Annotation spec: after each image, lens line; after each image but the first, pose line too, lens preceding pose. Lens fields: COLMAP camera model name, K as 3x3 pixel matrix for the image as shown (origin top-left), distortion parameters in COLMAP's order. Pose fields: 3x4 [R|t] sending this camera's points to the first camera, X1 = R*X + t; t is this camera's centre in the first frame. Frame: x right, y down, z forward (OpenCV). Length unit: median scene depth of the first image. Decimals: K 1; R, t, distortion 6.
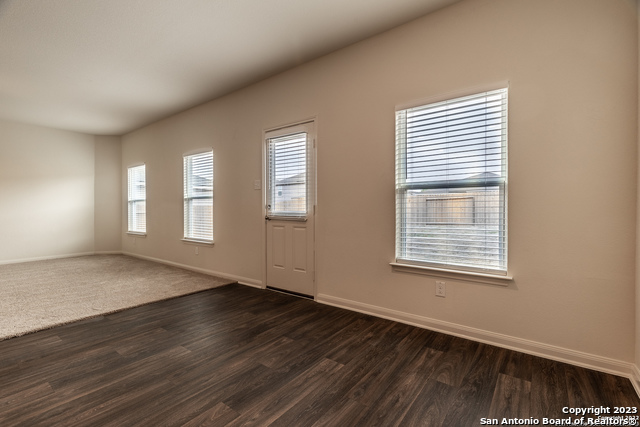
lens RADIAL K [[292.5, 0, 320.0], [0, 292.5, 213.5], [0, 0, 1]] dist [0.002239, 0.000280]
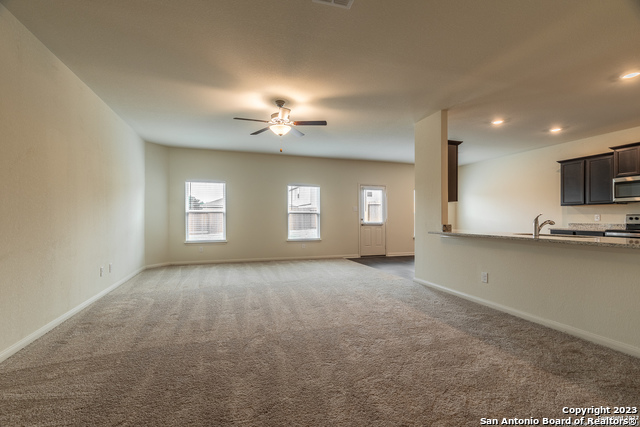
lens RADIAL K [[288.6, 0, 314.7], [0, 288.6, 216.7], [0, 0, 1]] dist [0.001229, -0.000022]
pose [[0.577826, 0.003988, 0.816150, -2.284939], [0.006425, 0.999935, -0.009435, -0.026301], [-0.816135, 0.010696, 0.577763, 0.043312]]
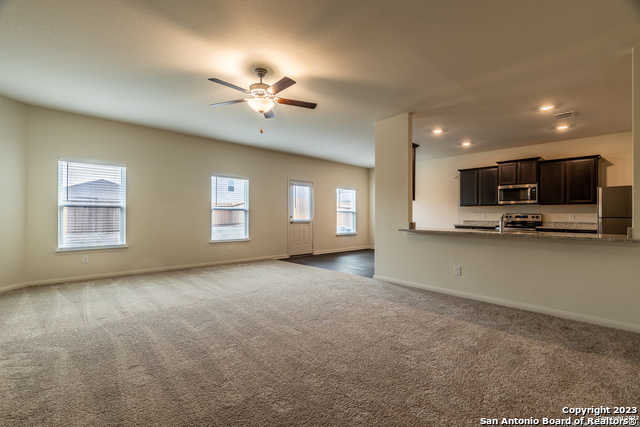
lens RADIAL K [[292.5, 0, 320.0], [0, 292.5, 213.5], [0, 0, 1]] dist [0.002239, 0.000280]
pose [[0.171634, 0.006899, 0.985137, -2.313242], [0.002485, 0.999969, -0.007436, -0.031839], [-0.985158, 0.003724, 0.171611, 0.476849]]
